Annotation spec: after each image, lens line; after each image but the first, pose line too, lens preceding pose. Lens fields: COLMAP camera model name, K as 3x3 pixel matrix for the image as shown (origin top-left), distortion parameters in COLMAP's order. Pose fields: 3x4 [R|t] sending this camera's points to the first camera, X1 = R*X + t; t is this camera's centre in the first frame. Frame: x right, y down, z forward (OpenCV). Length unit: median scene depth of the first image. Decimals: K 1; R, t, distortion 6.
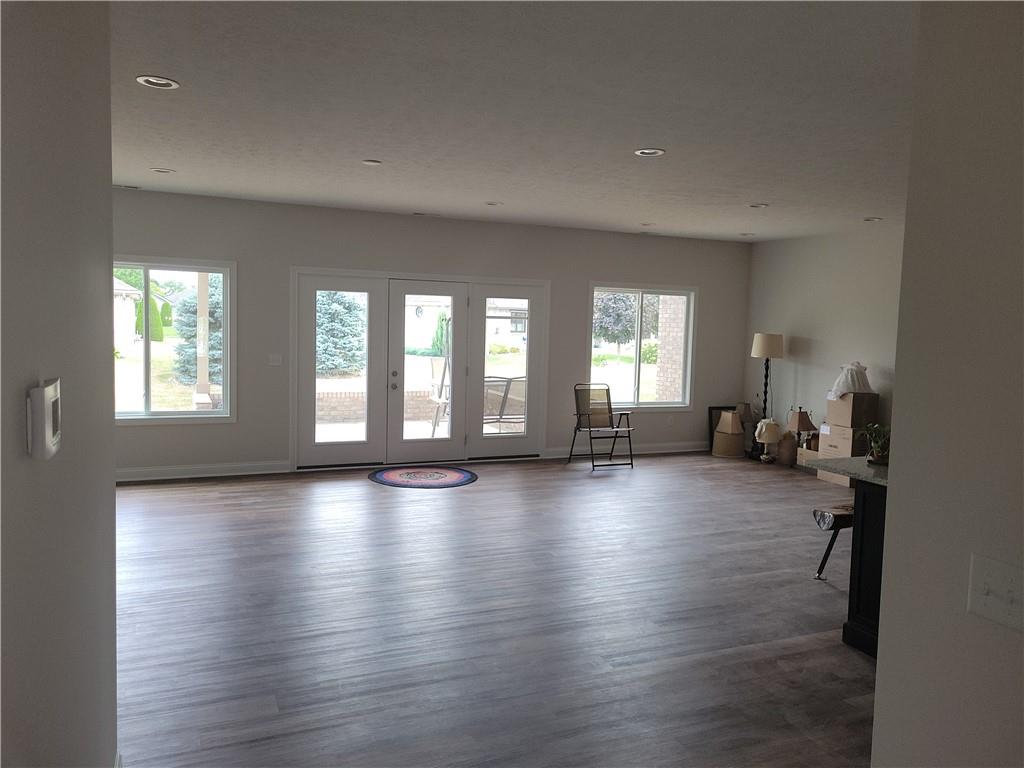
lens RADIAL K [[771.3, 0, 514.6], [0, 771.3, 380.8], [0, 0, 1]] dist [0.034458, 0.000516]
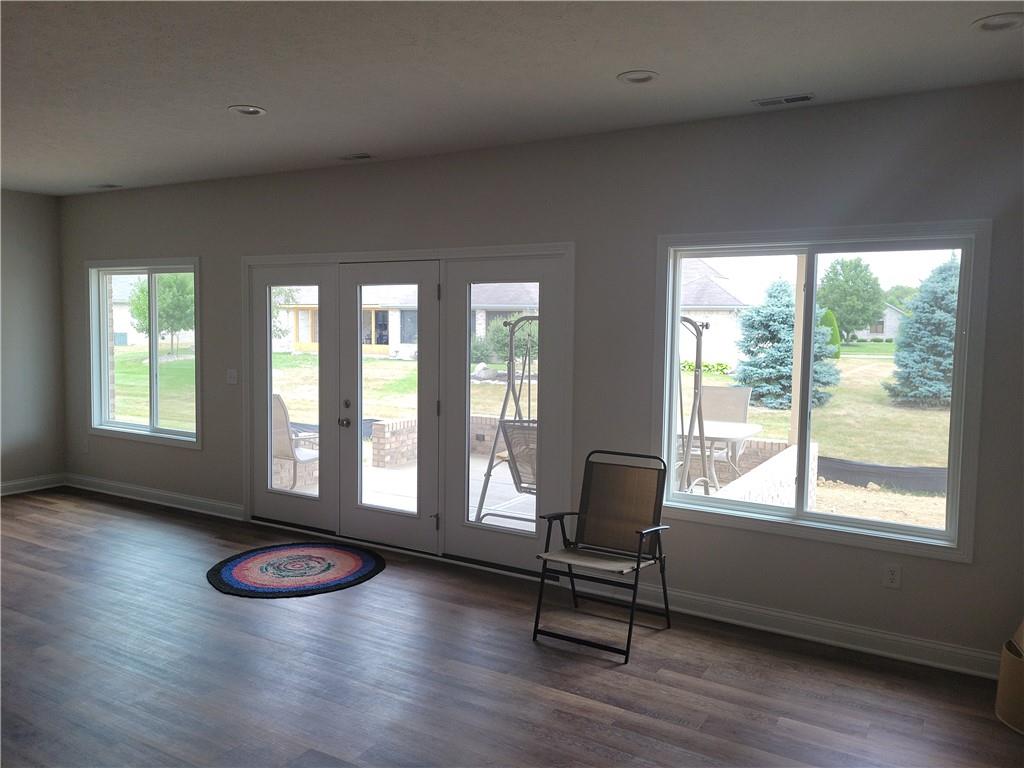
lens RADIAL K [[771.3, 0, 514.6], [0, 771.3, 380.8], [0, 0, 1]] dist [0.034458, 0.000516]
pose [[0.573198, 0.039839, -0.818448, 0.471268], [-0.058470, 0.998260, 0.007642, -0.042540], [0.817328, 0.043475, 0.574530, 0.719513]]
